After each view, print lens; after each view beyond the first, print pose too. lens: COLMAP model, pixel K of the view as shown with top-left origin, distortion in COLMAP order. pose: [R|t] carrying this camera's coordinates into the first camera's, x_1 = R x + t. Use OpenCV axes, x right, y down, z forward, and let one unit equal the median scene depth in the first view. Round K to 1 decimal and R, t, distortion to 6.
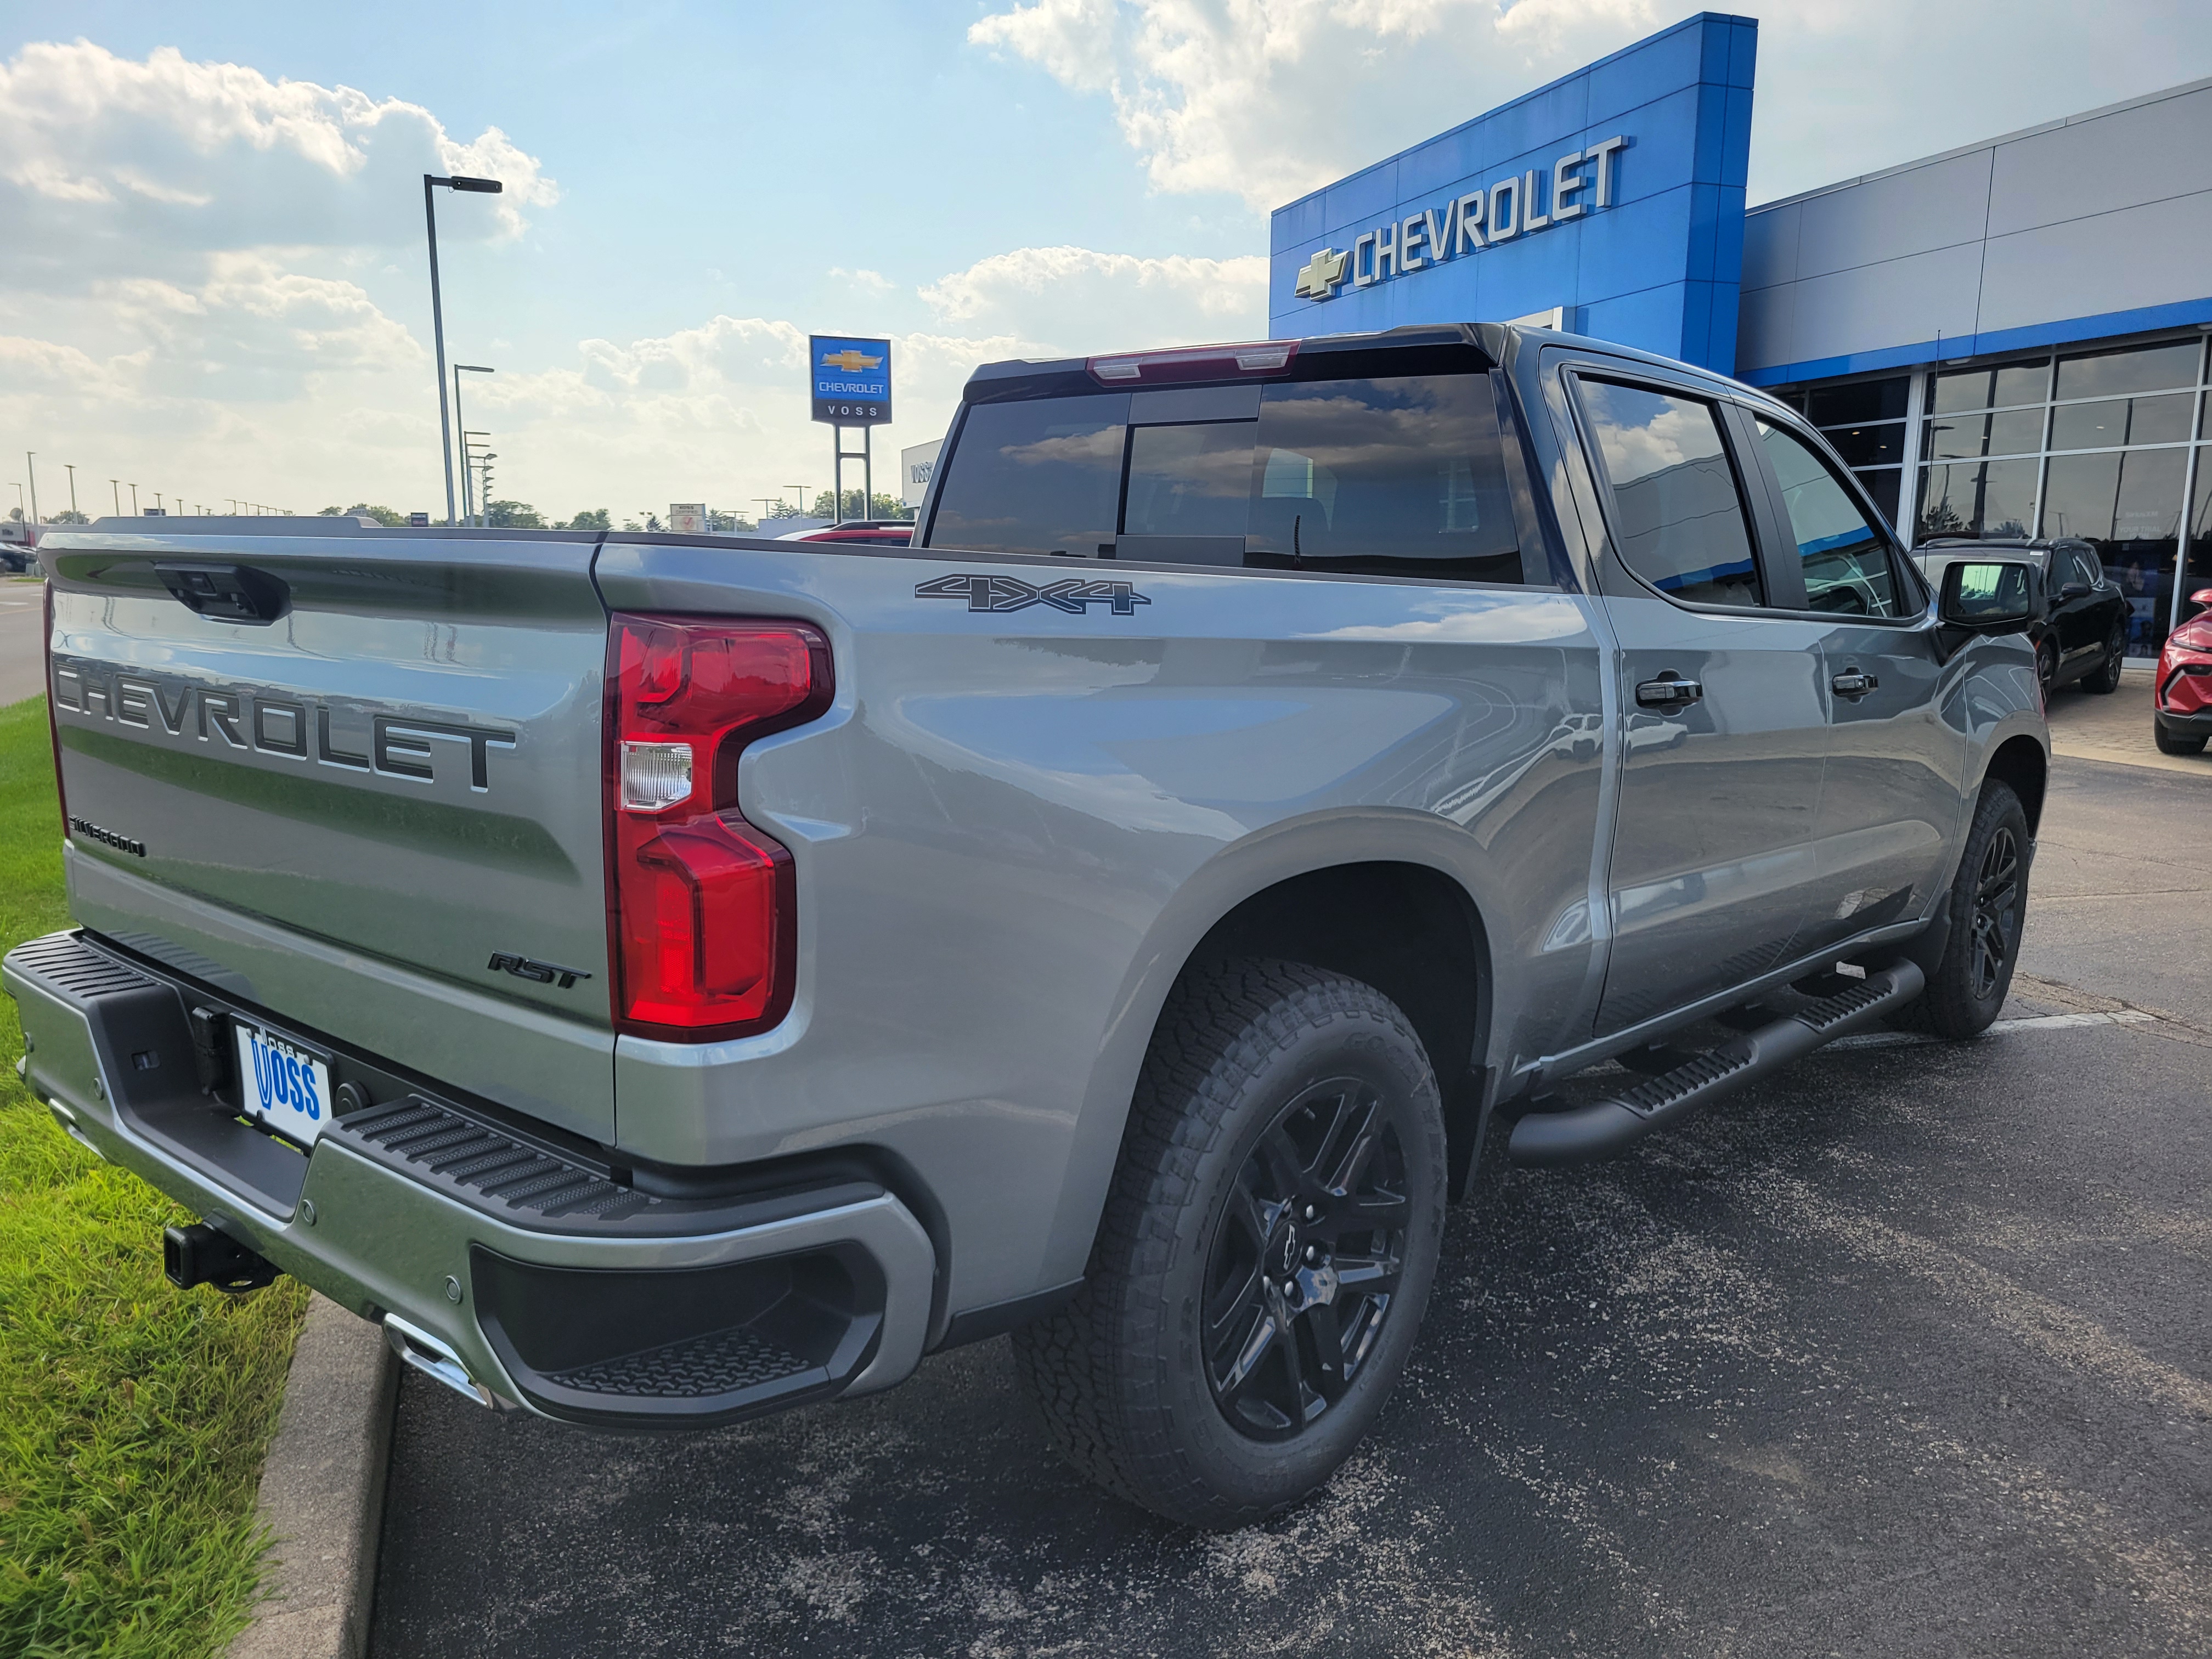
lens RADIAL K [[1653.7, 0, 1156.9], [0, 1653.7, 824.9], [0, 0, 1]] dist [0.033816, -0.000887]
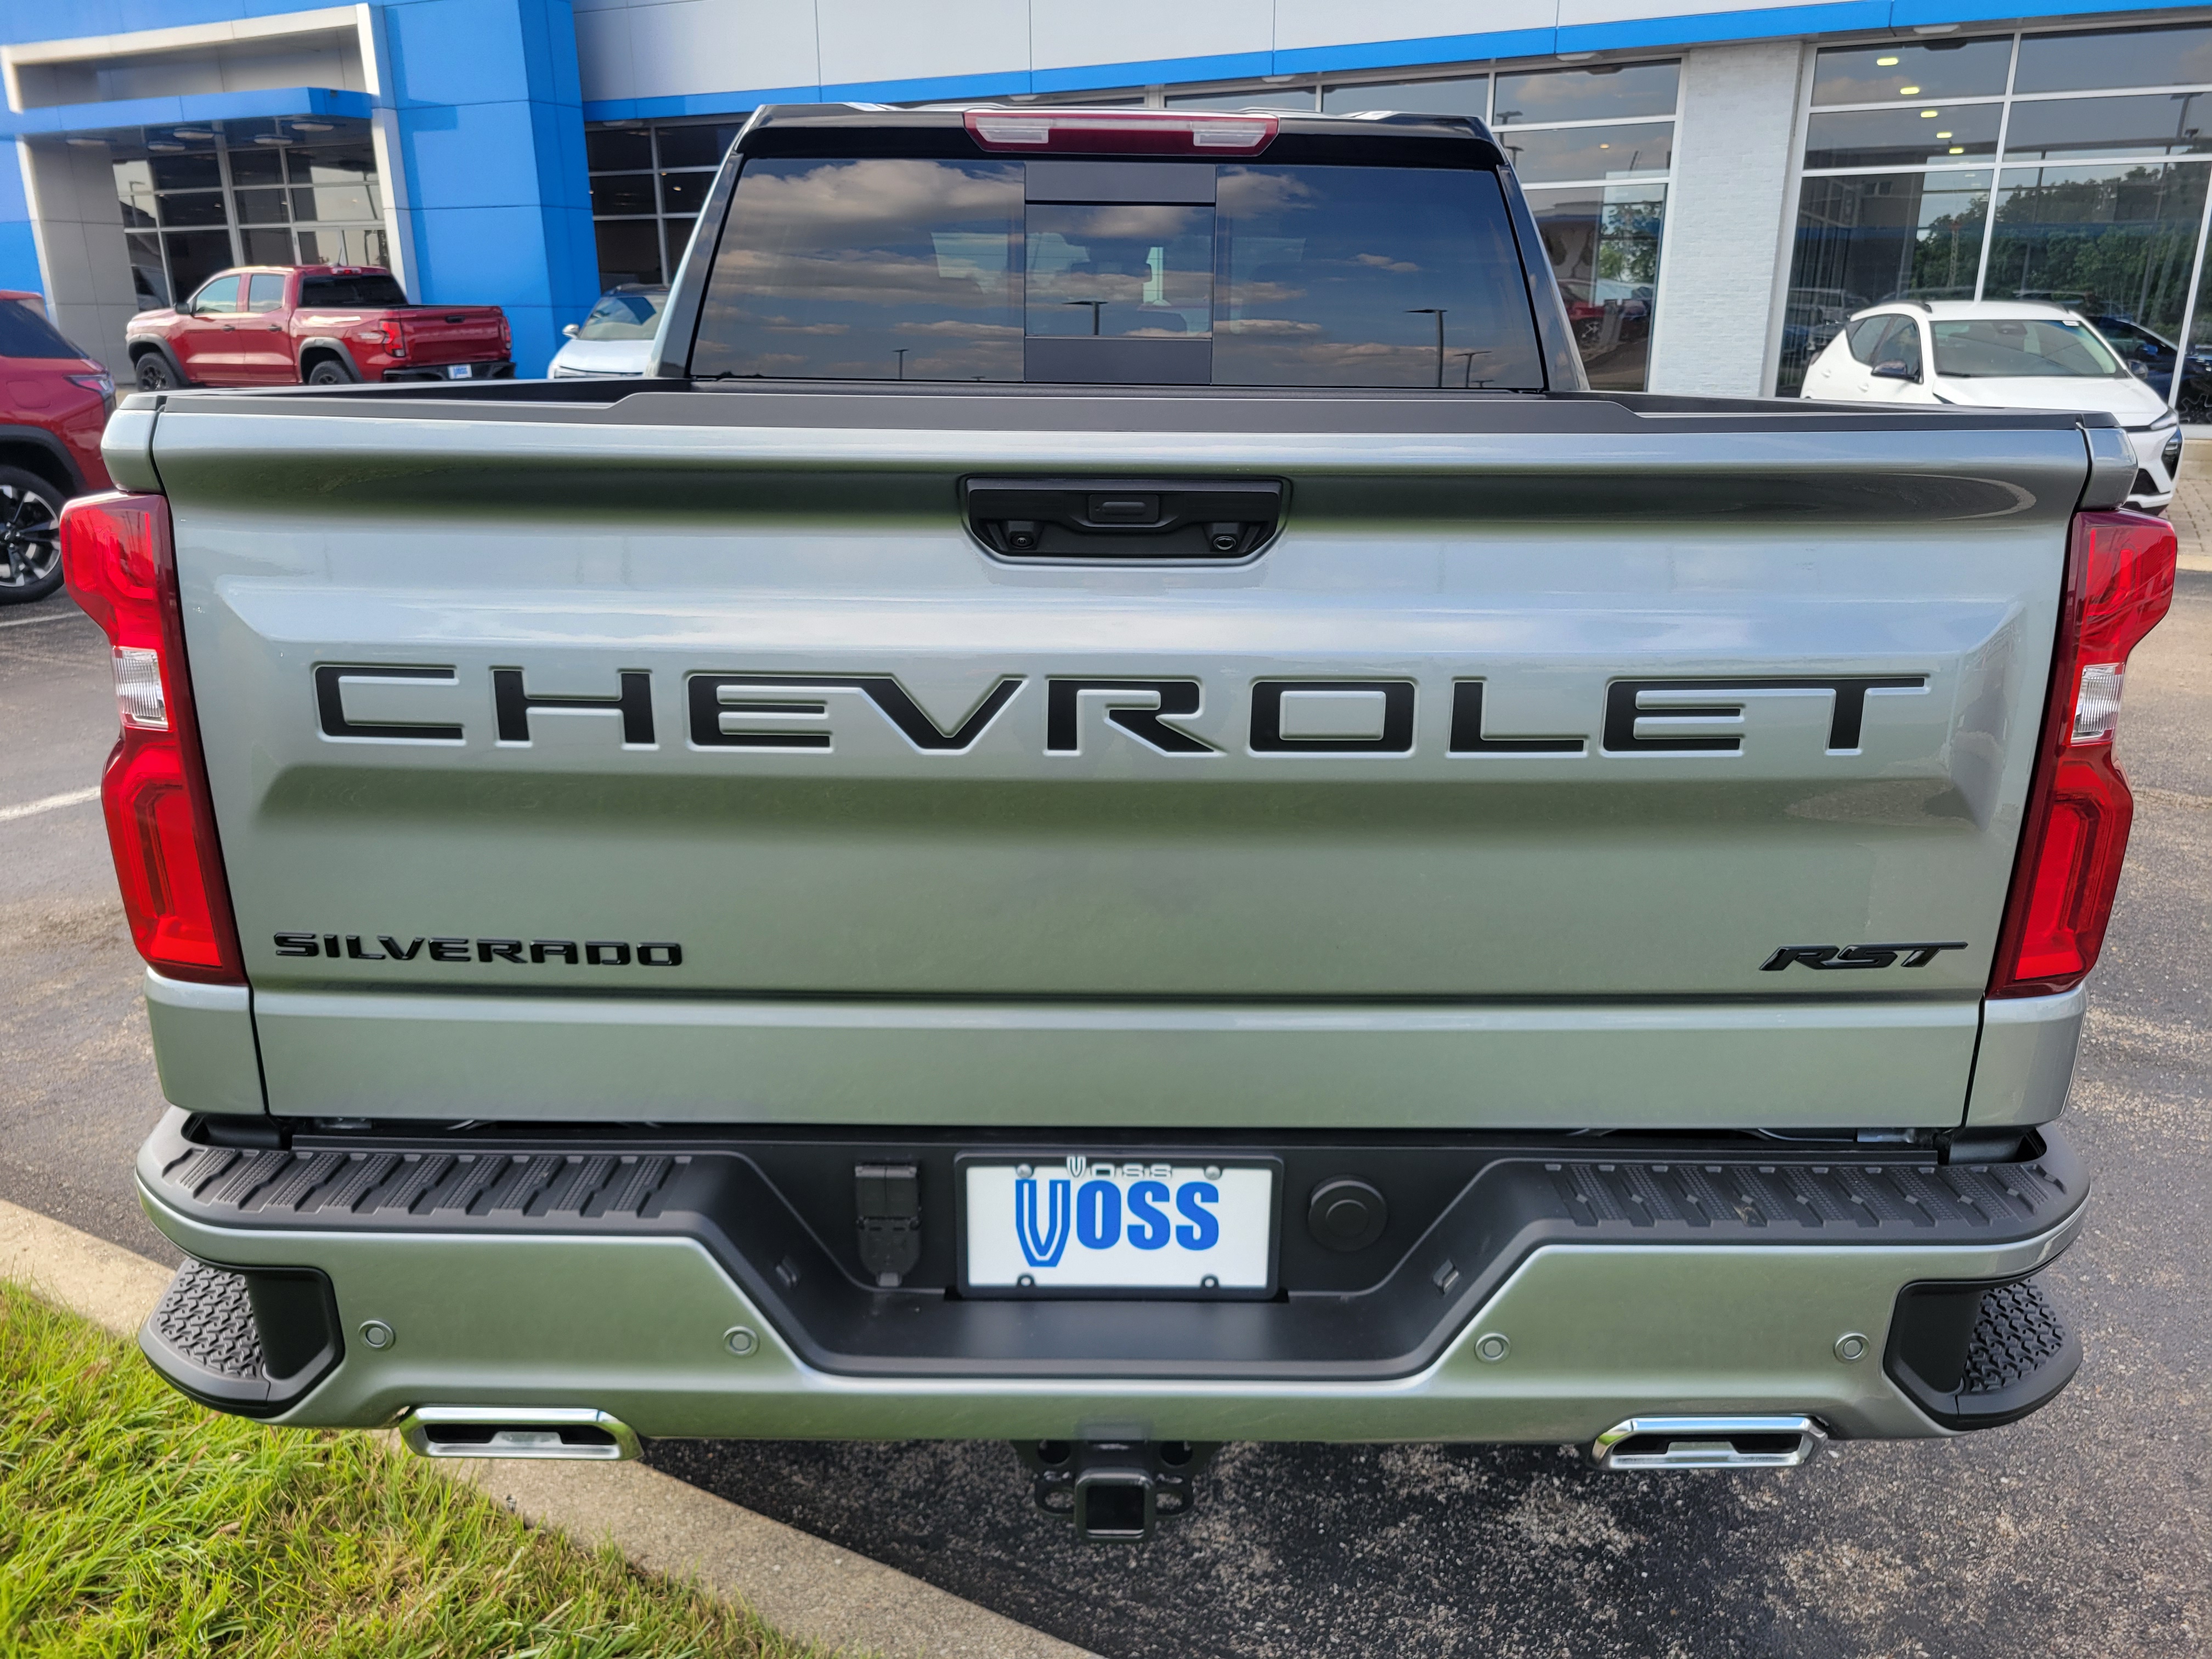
lens RADIAL K [[1646.4, 0, 1106.0], [0, 1646.4, 829.5], [0, 0, 1]] dist [0.065362, -0.006649]
pose [[0.755401, -0.202924, 0.623050, -0.984003], [0.107480, 0.976333, 0.187675, -0.143794], [-0.646388, -0.074804, 0.759333, 0.522763]]
